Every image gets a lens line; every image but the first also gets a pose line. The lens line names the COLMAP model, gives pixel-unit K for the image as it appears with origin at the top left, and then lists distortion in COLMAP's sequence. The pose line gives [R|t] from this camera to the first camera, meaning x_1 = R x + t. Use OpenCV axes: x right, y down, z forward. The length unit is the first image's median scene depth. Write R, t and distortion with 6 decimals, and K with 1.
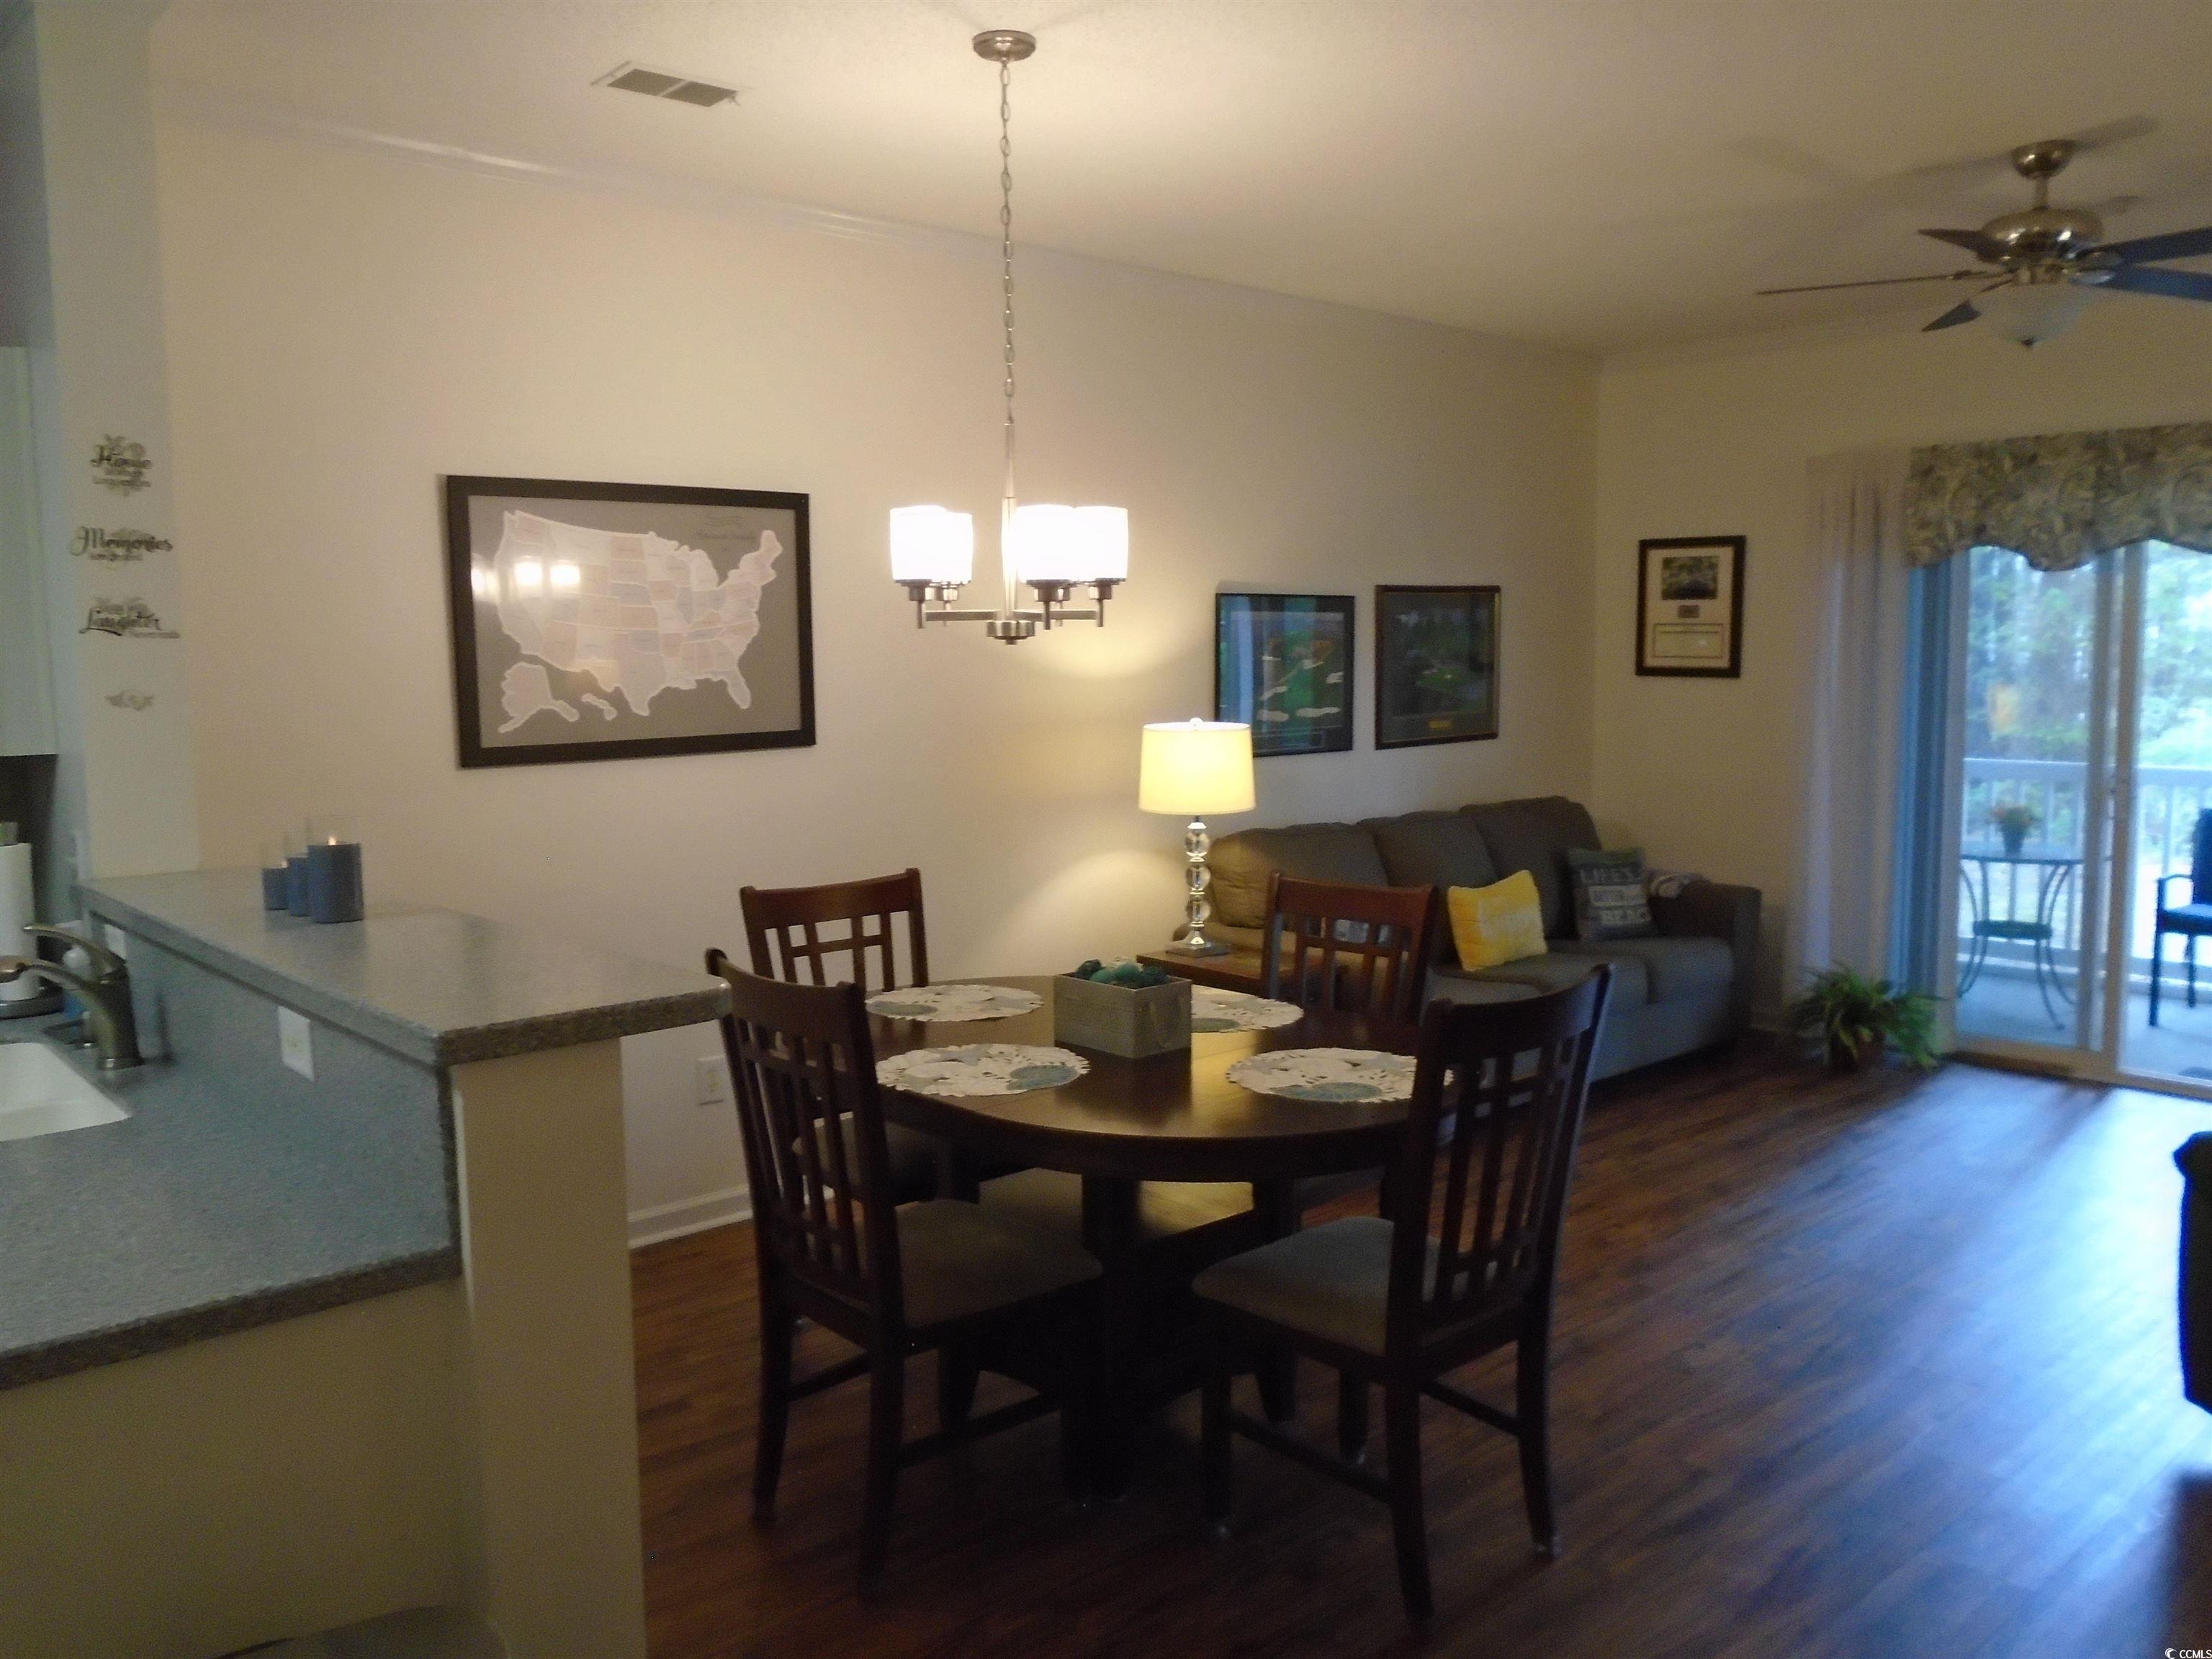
lens RADIAL K [[1673.8, 0, 1097.1], [0, 1673.8, 821.1], [0, 0, 1]] dist [-0.029010, 0.012439]
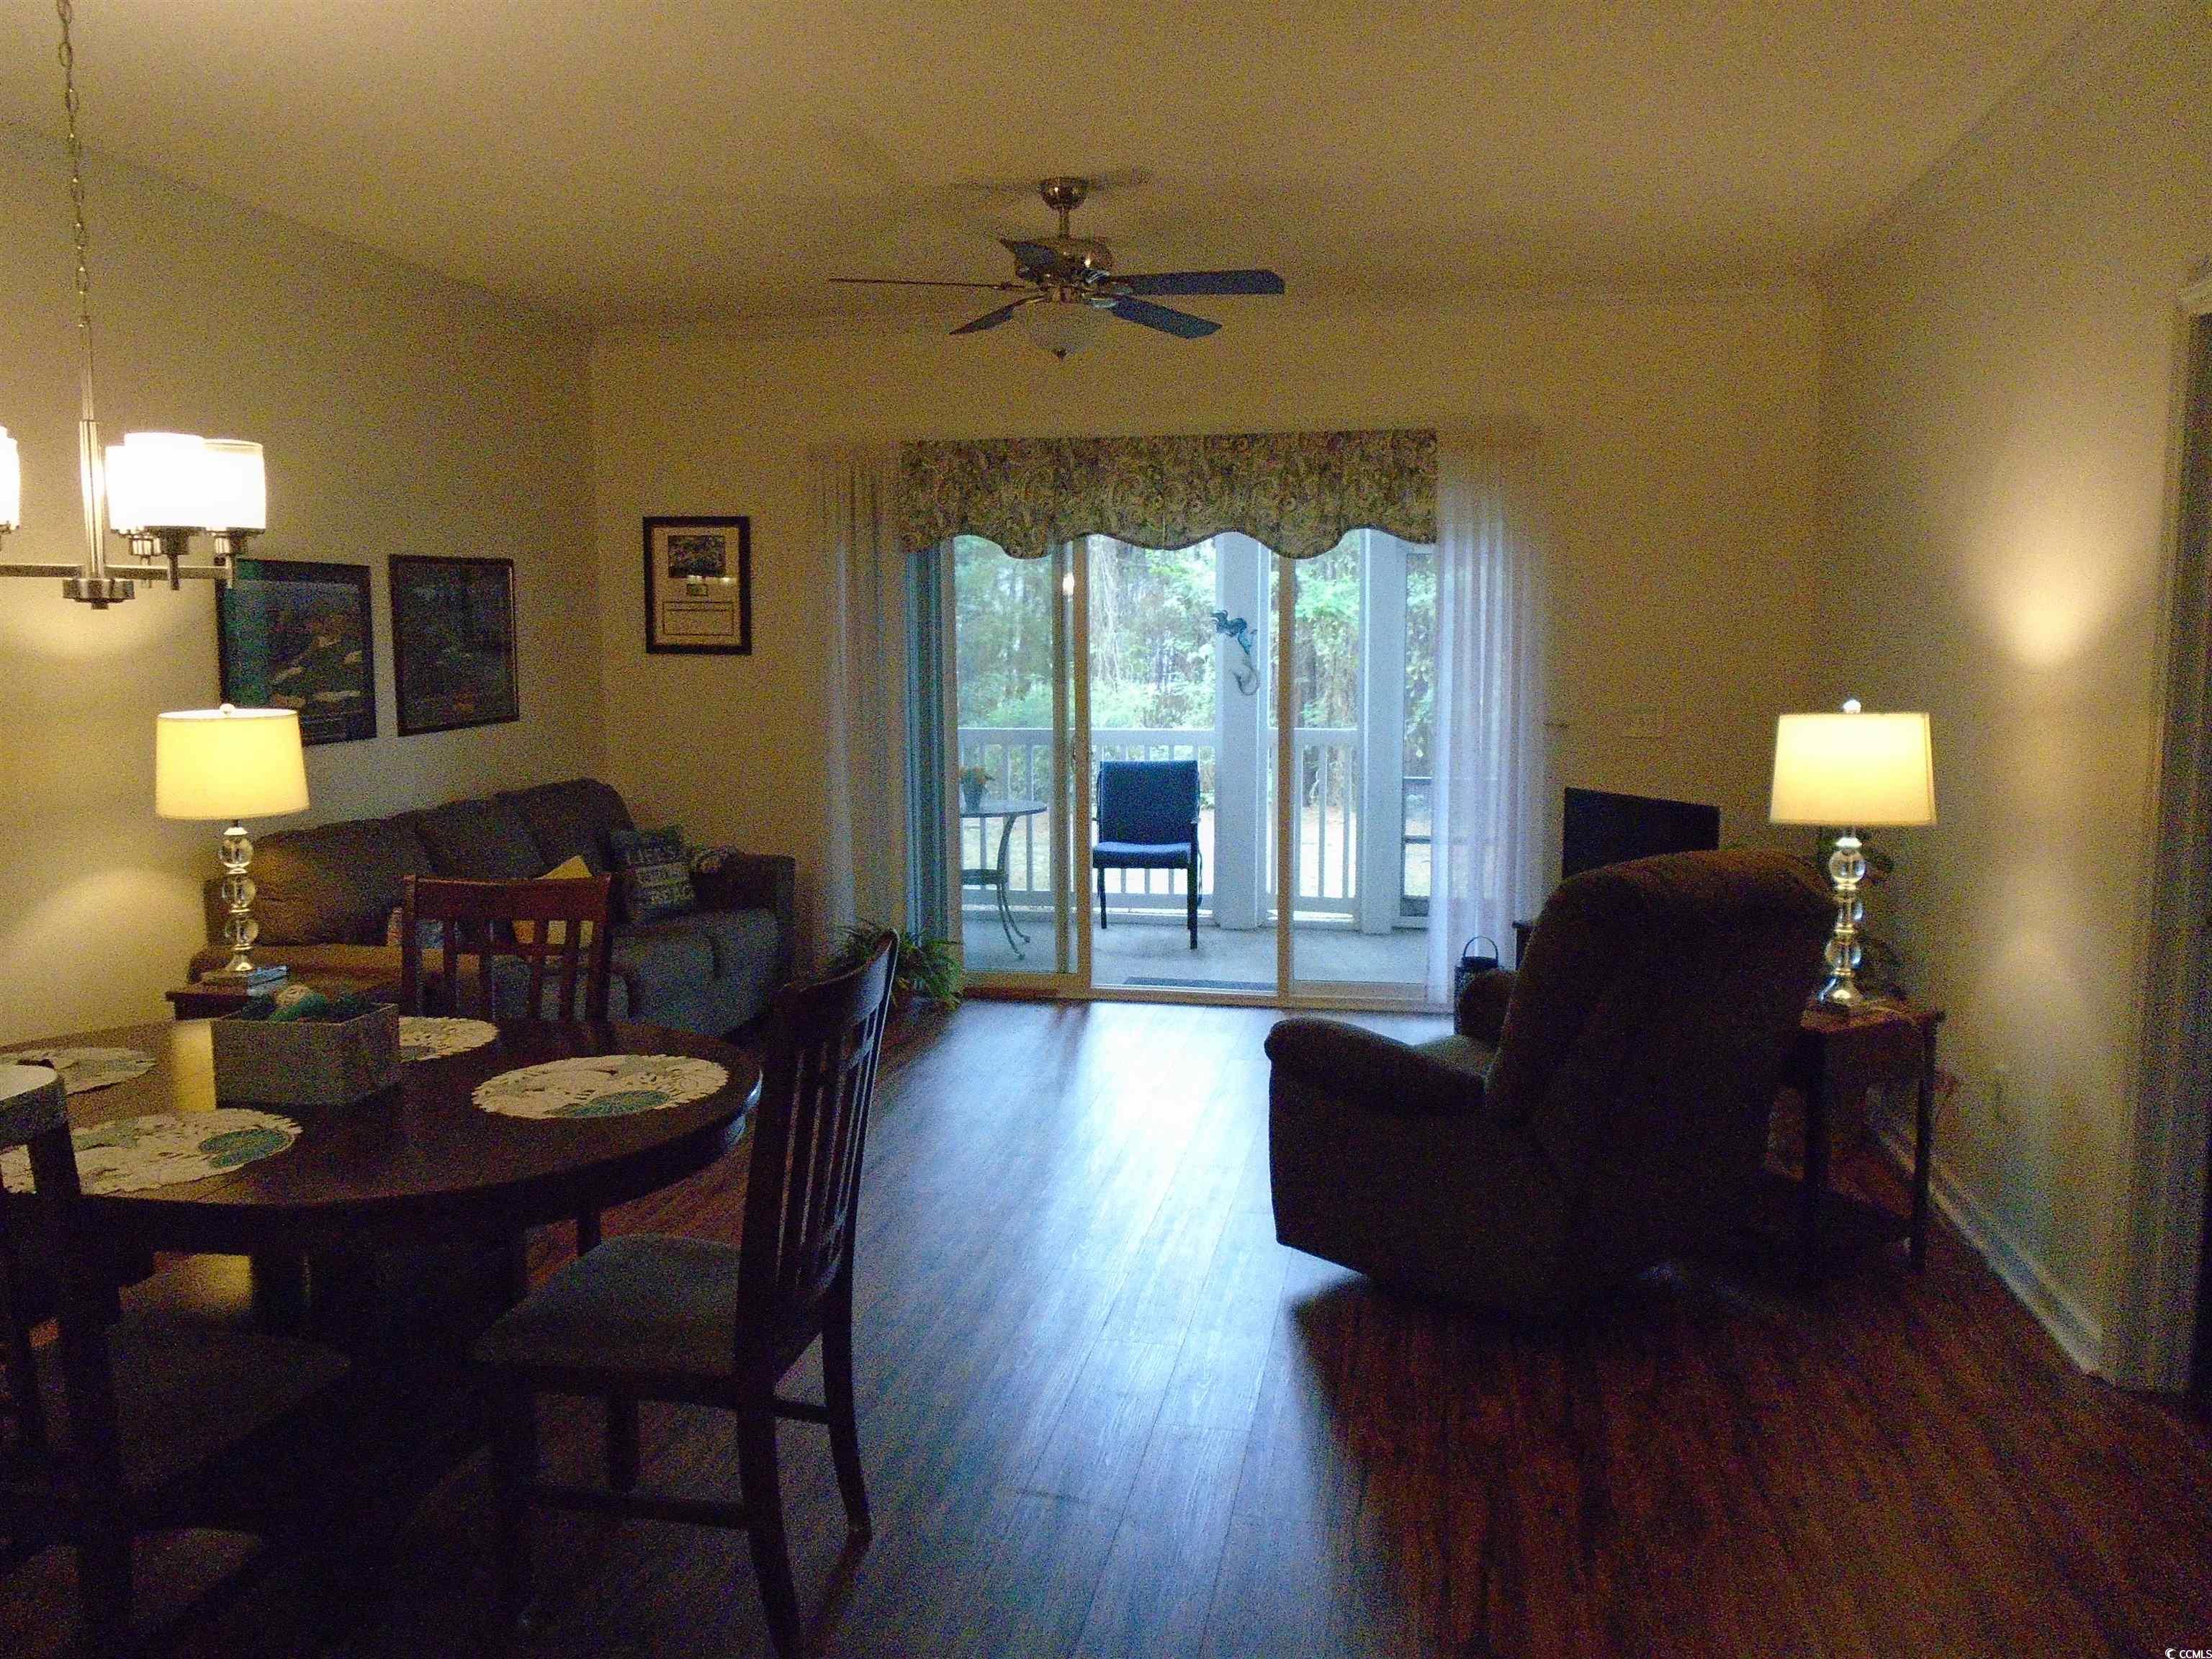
lens RADIAL K [[1673.8, 0, 1115.7], [0, 1673.8, 822.4], [0, 0, 1]] dist [-0.029010, 0.012439]
pose [[0.788775, -0.064705, 0.611266, -0.087302], [0.058219, 0.997838, 0.030501, -0.001123], [-0.611918, 0.011529, 0.790837, 0.053658]]
